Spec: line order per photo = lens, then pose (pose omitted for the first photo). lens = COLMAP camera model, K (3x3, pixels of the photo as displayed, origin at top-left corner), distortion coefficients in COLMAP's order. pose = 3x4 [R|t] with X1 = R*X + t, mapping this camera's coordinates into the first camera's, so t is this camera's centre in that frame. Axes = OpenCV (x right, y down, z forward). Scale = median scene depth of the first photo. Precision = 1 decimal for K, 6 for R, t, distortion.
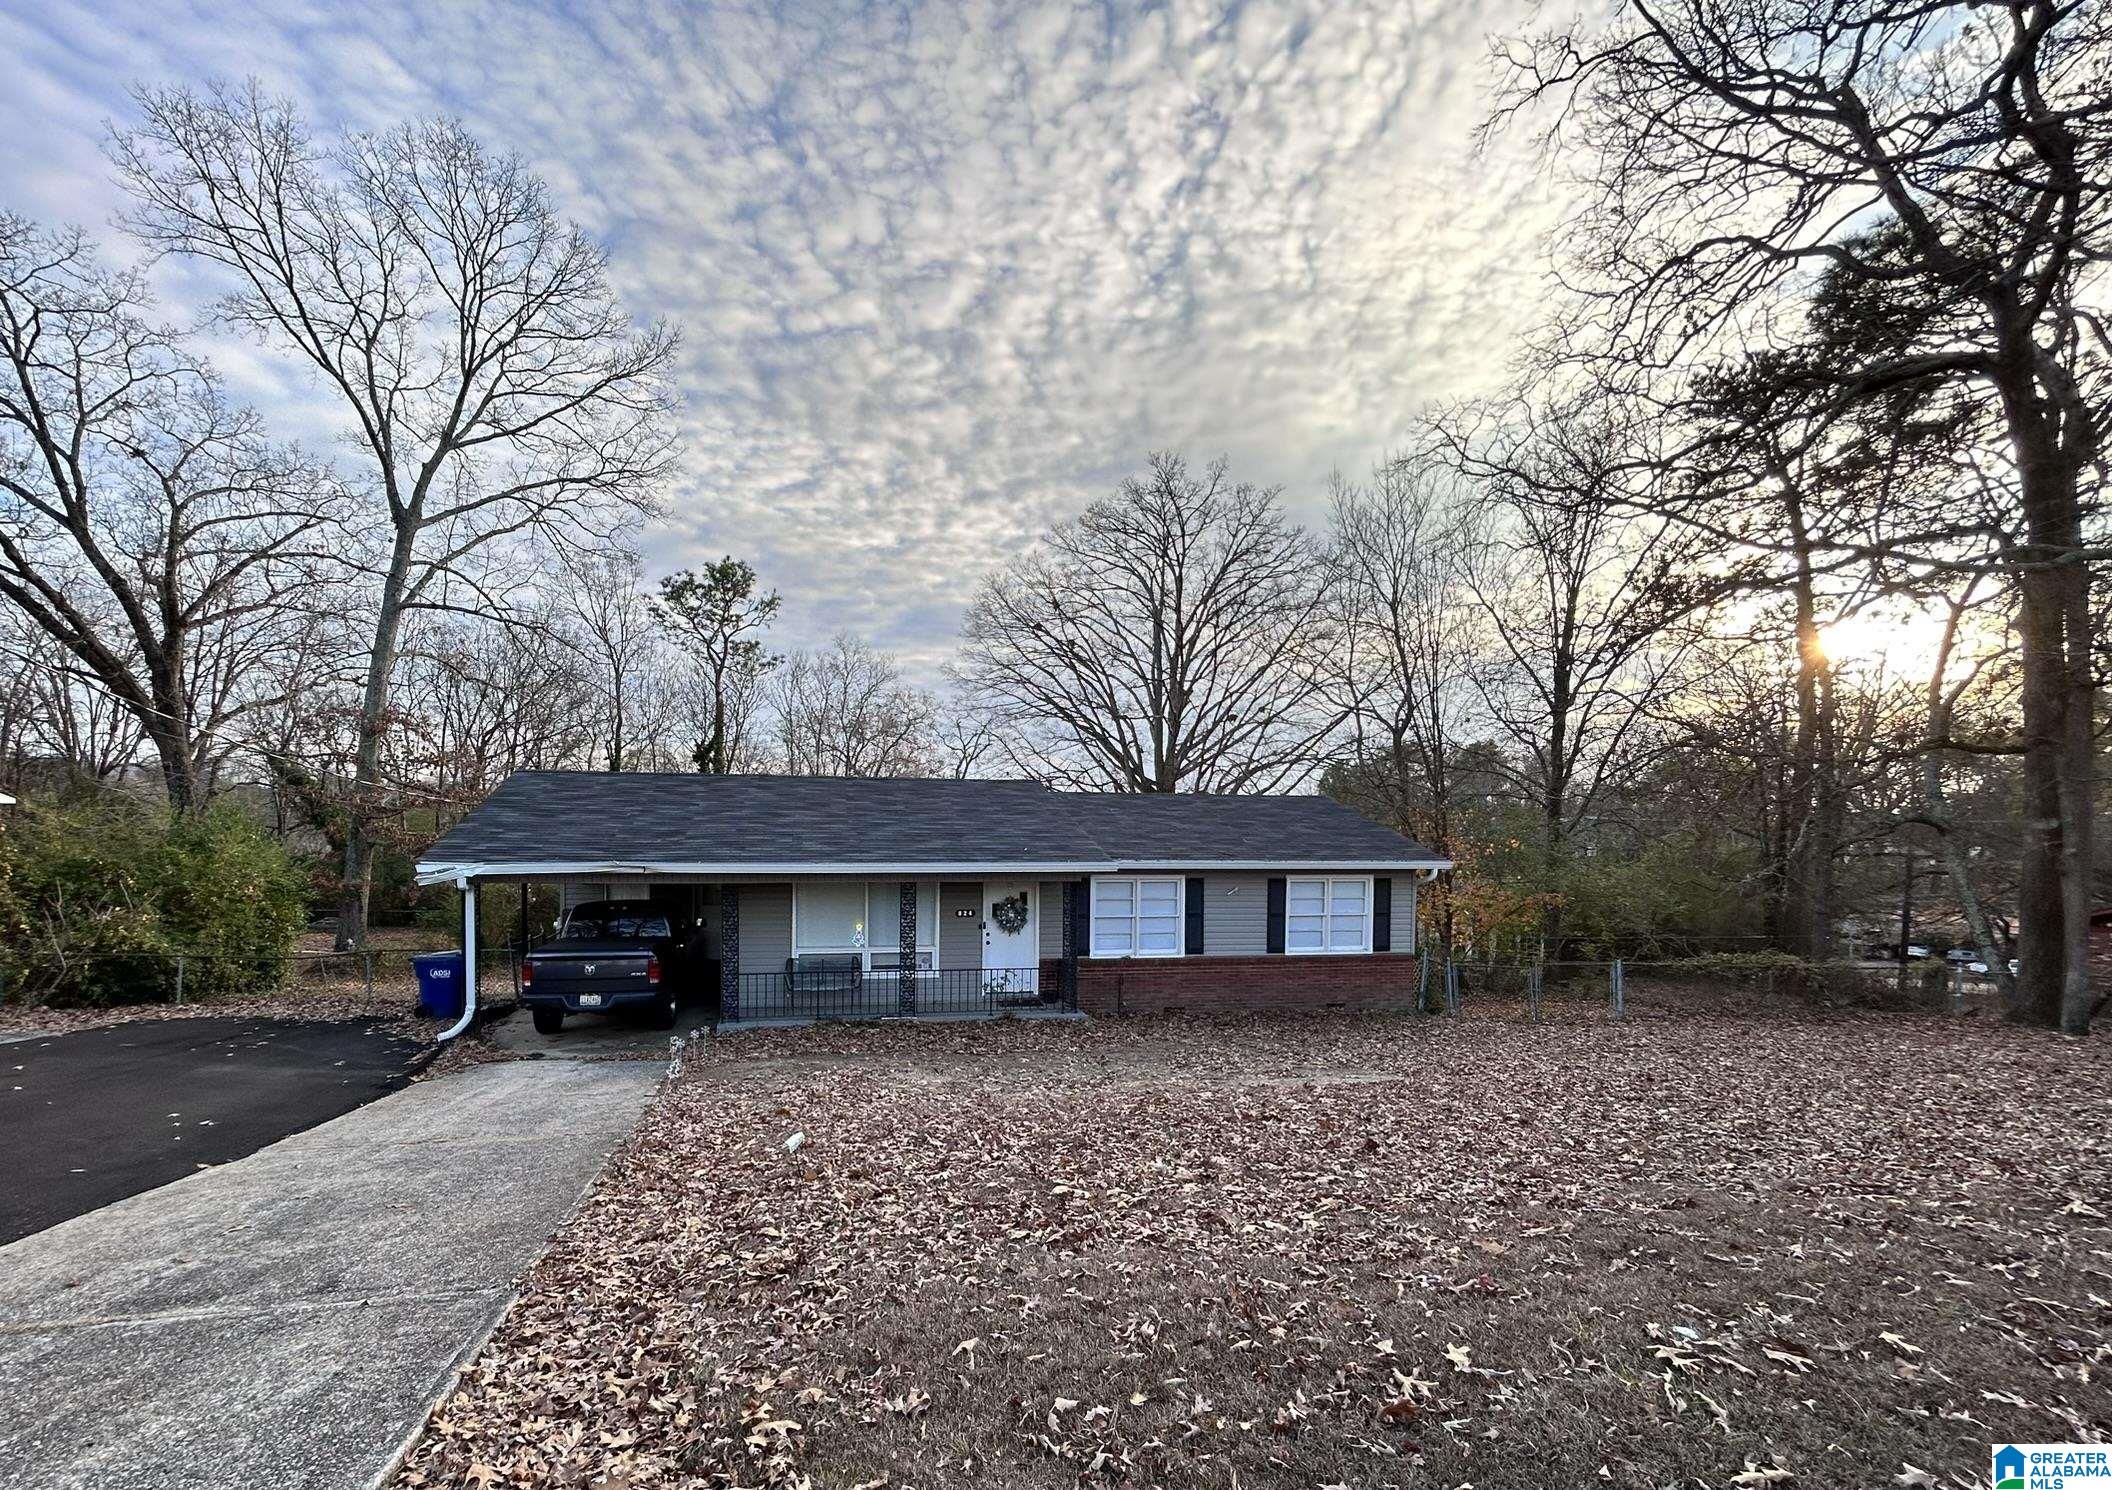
lens RADIAL K [[1104.2, 0, 1056.4], [0, 1104.2, 832.8], [0, 0, 1]] dist [-0.013015, -0.000396]
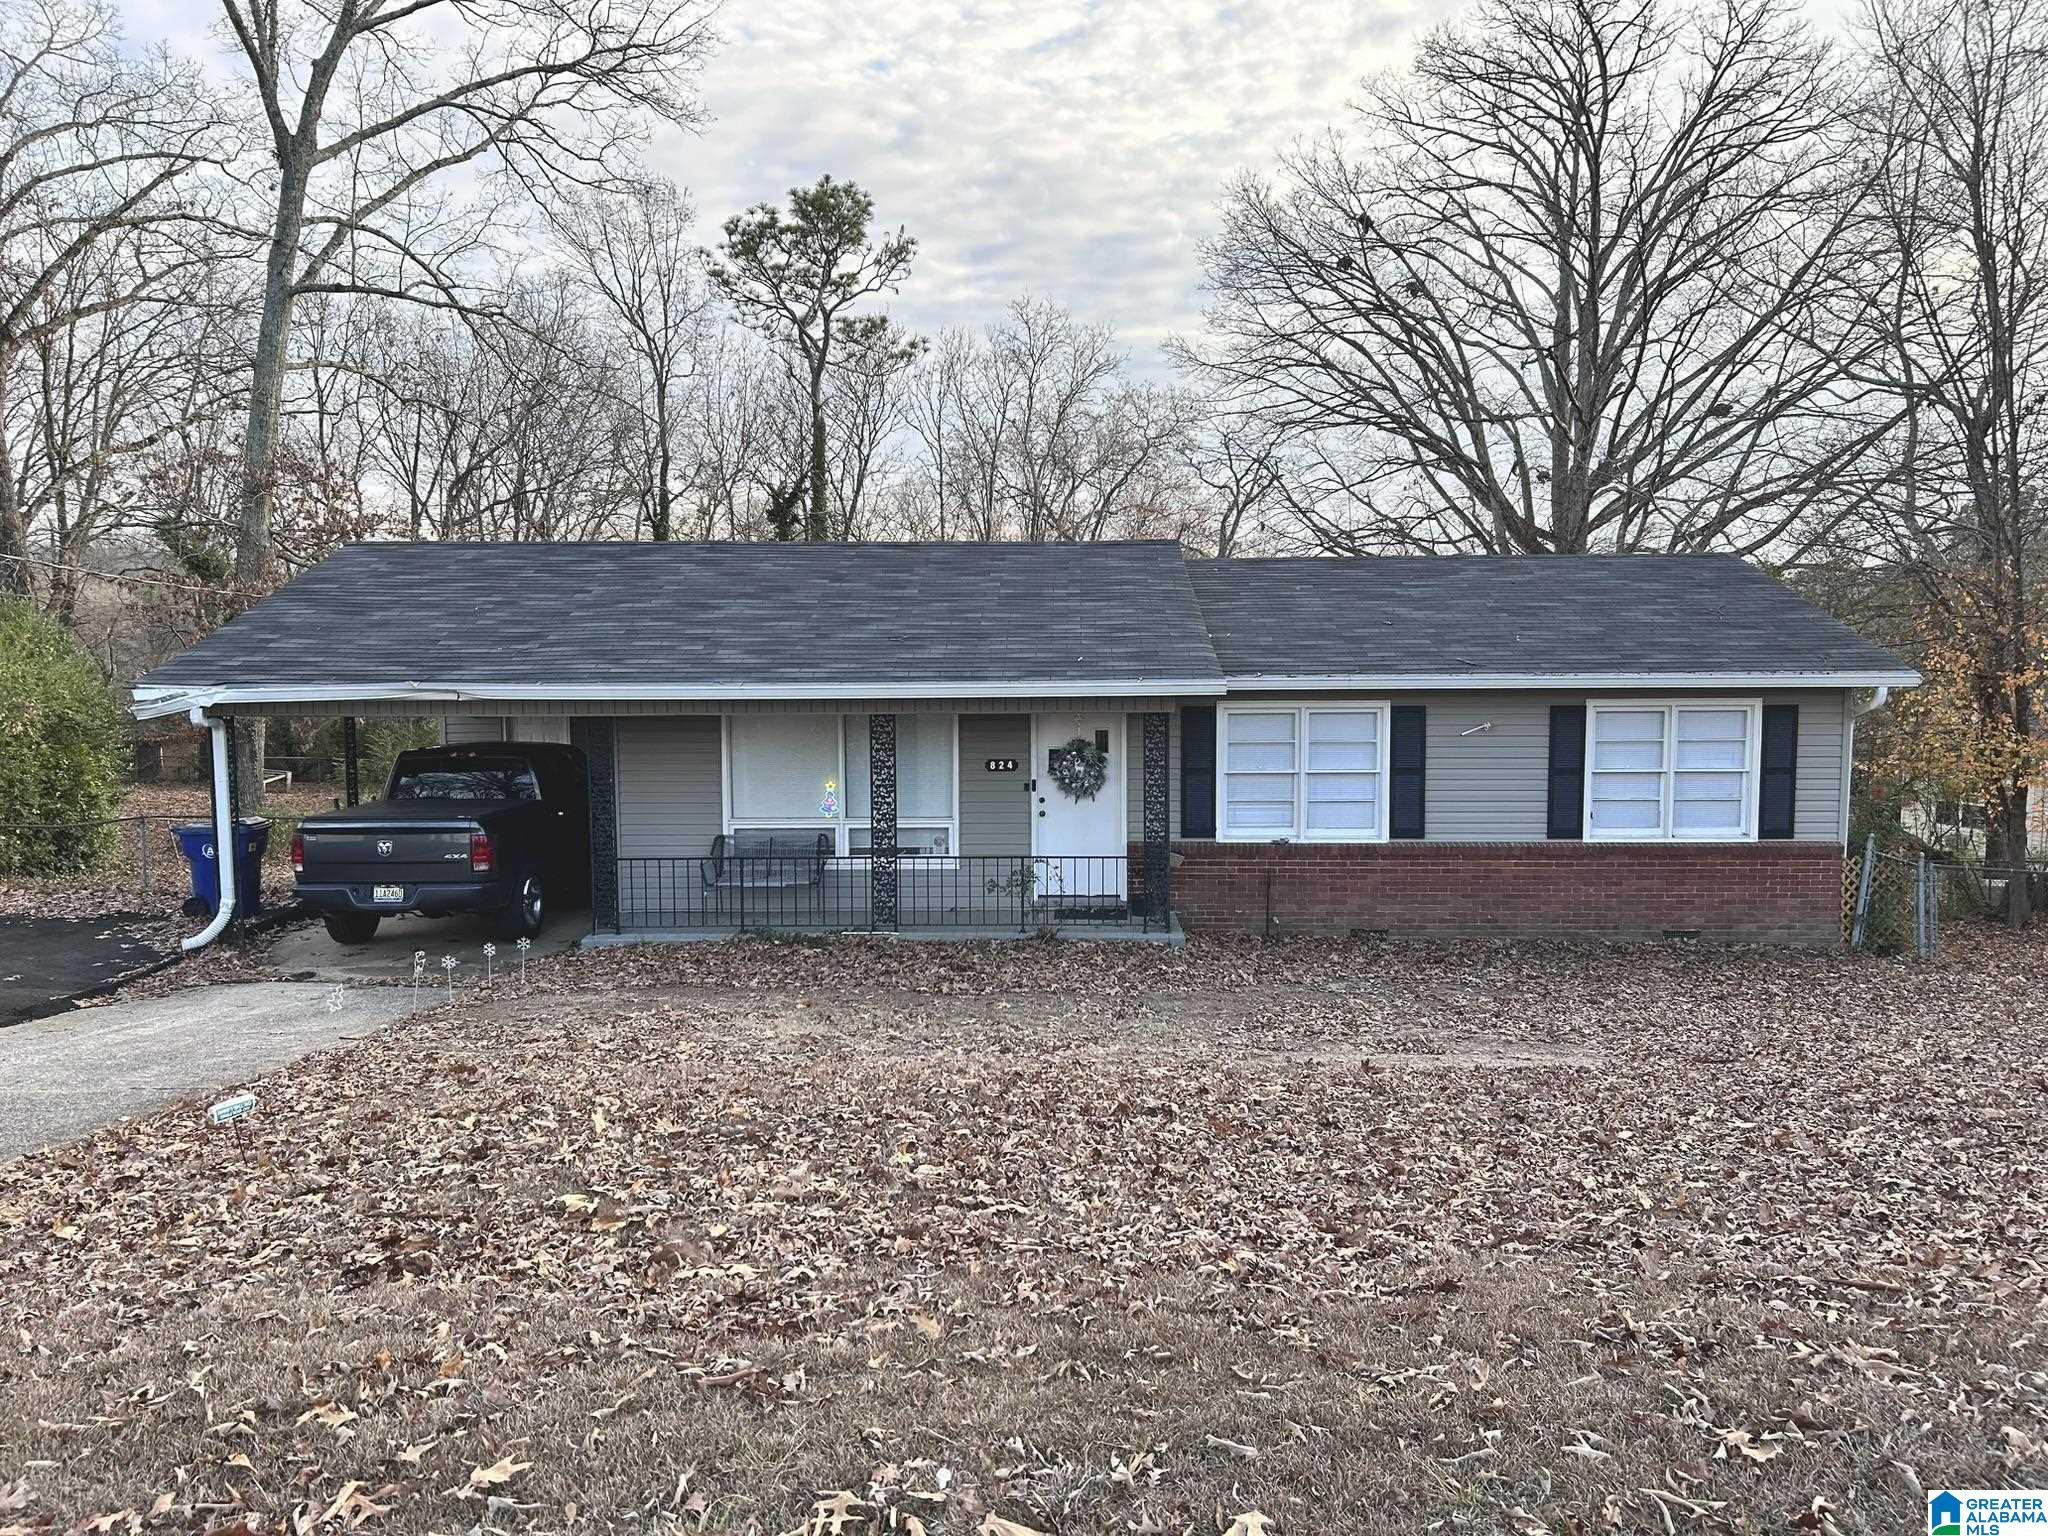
lens RADIAL K [[1868.0, 0, 1024.0], [0, 1868.0, 768.0], [0, 0, 1]] dist [0.079980, -0.153563]
pose [[0.969919, 0.005015, -0.243374, 0.159159], [0.012808, 0.997352, 0.071594, 0.001246], [0.243089, -0.072557, 0.967287, 0.010609]]
